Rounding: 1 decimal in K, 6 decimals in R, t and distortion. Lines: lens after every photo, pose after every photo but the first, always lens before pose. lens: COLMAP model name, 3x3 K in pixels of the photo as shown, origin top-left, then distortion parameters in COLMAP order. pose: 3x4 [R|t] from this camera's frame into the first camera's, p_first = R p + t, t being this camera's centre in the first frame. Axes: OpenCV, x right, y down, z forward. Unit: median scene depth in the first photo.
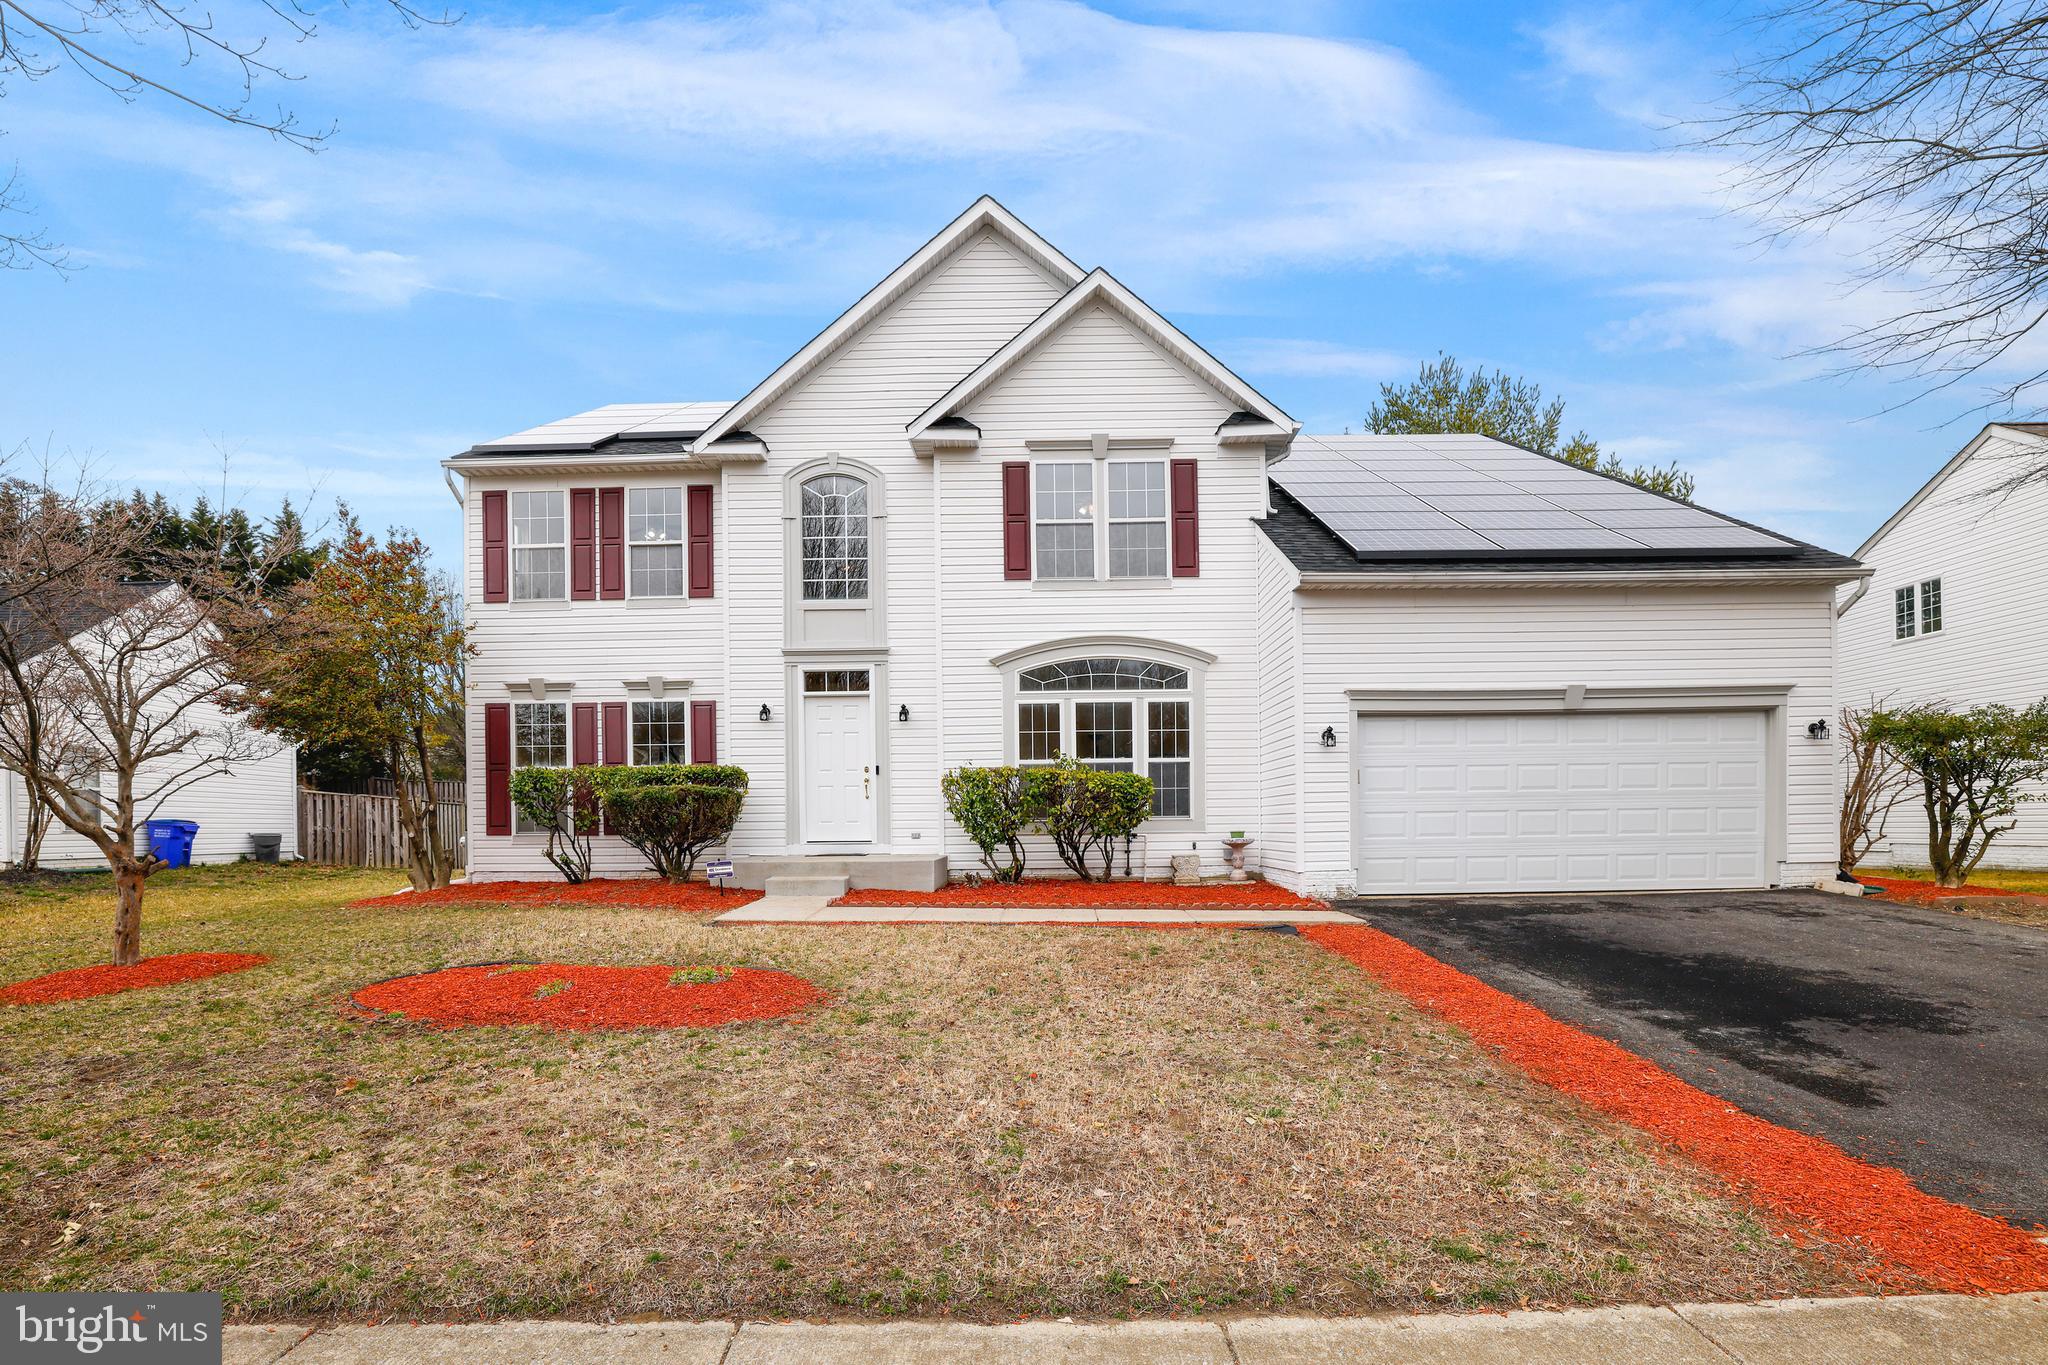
lens RADIAL K [[877.2, 0, 1023.2], [0, 877.2, 675.0], [0, 0, 1]] dist [-0.056218, 0.022379]
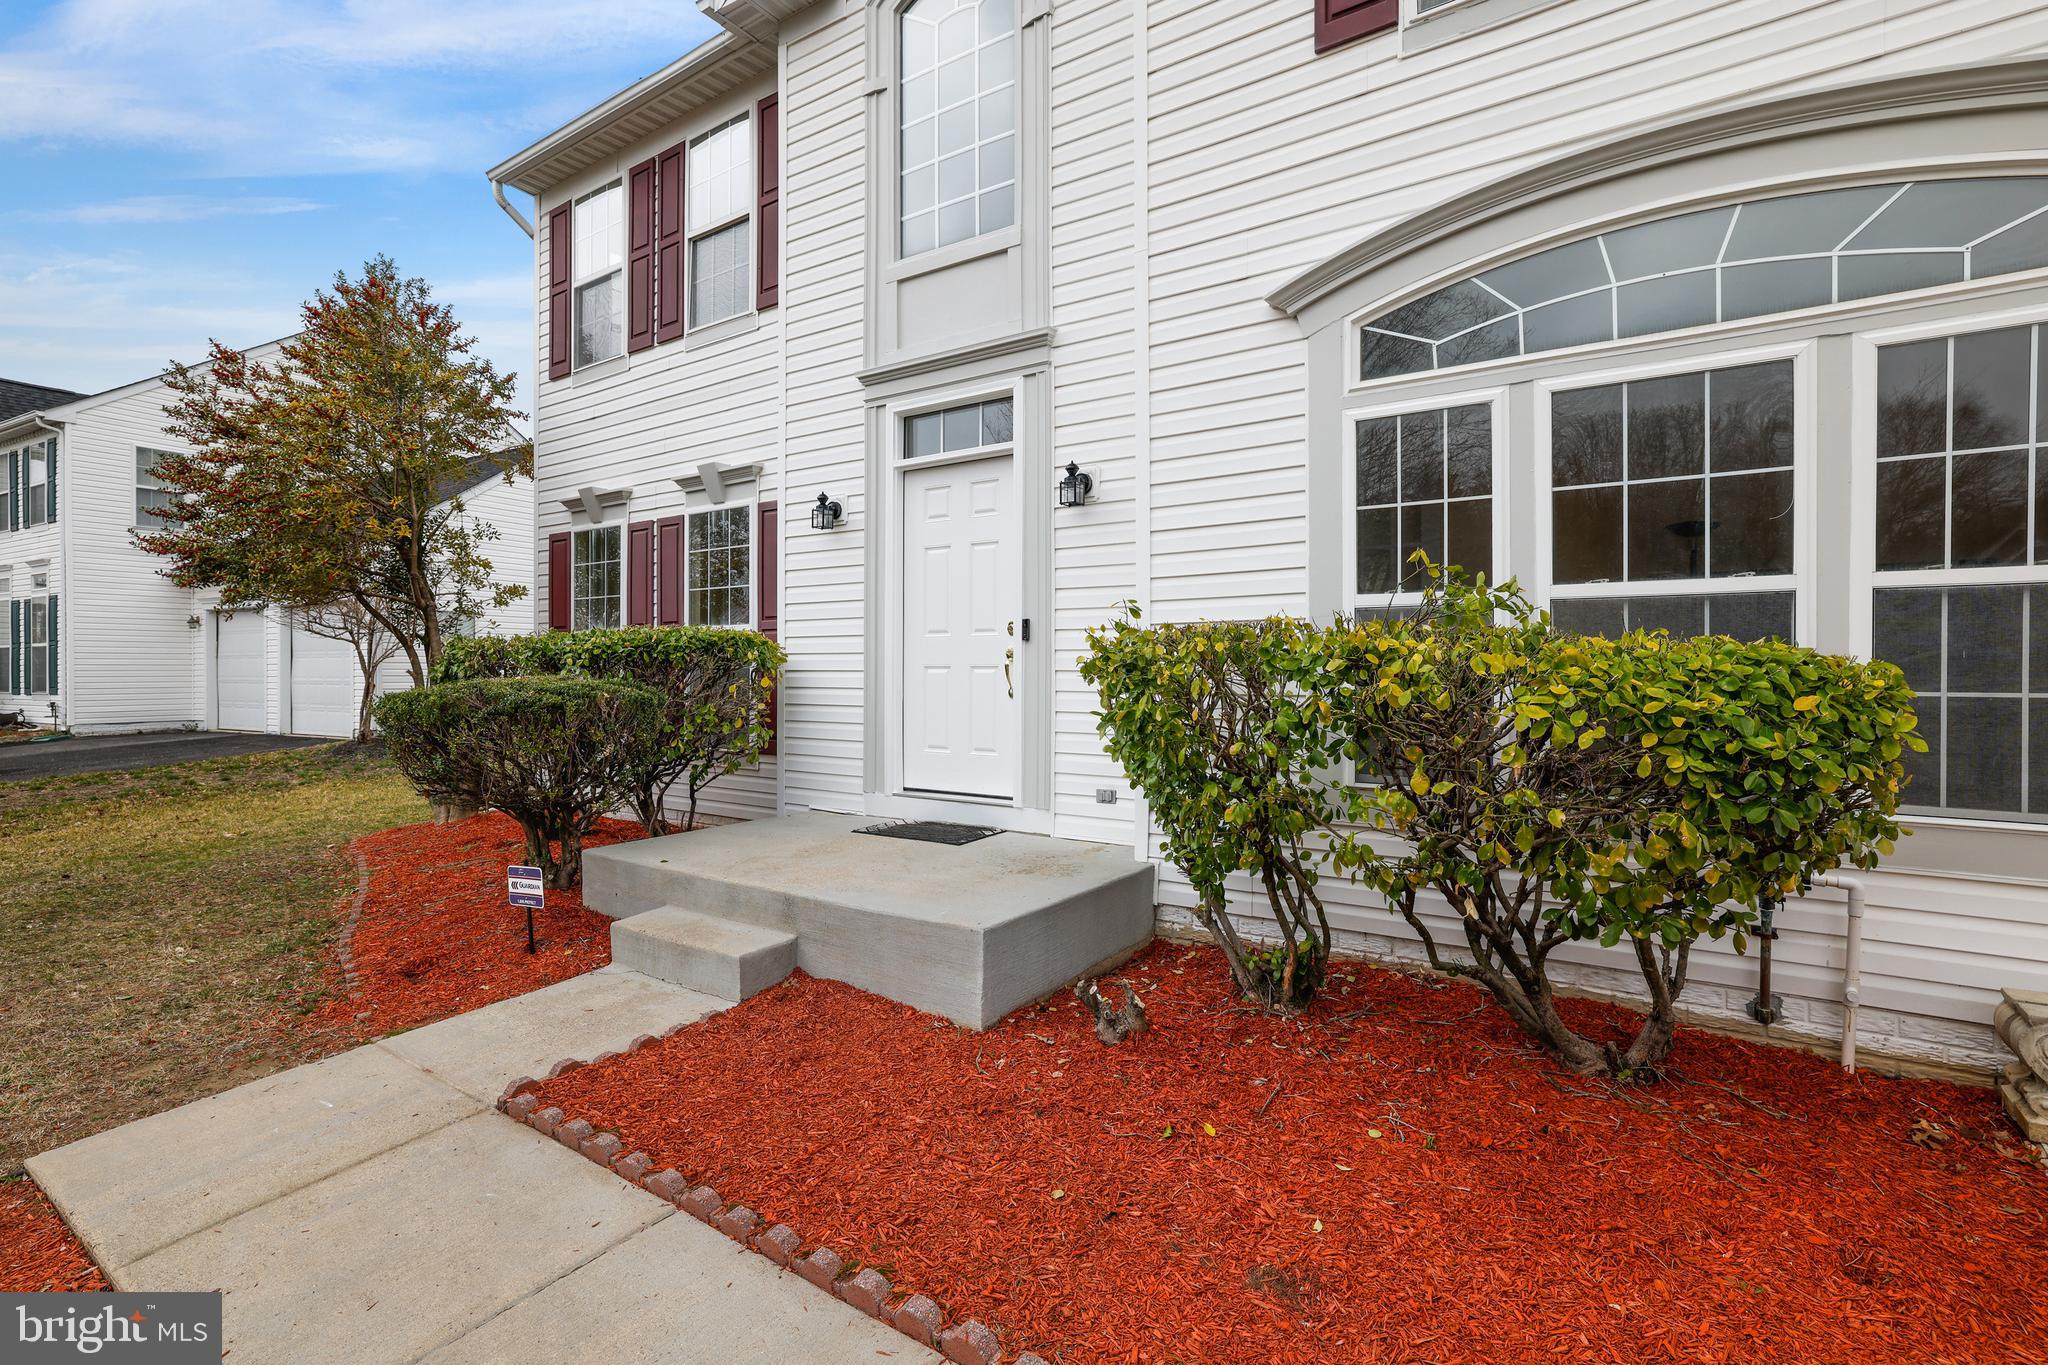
lens RADIAL K [[984.6, 0, 1026.0], [0, 984.6, 650.7], [0, 0, 1]] dist [-0.045750, 0.027107]
pose [[0.846523, -0.000443, -0.532352, 0.081961], [0.081758, 0.988244, 0.129185, 0.059224], [0.526036, -0.152882, 0.836608, 0.617270]]
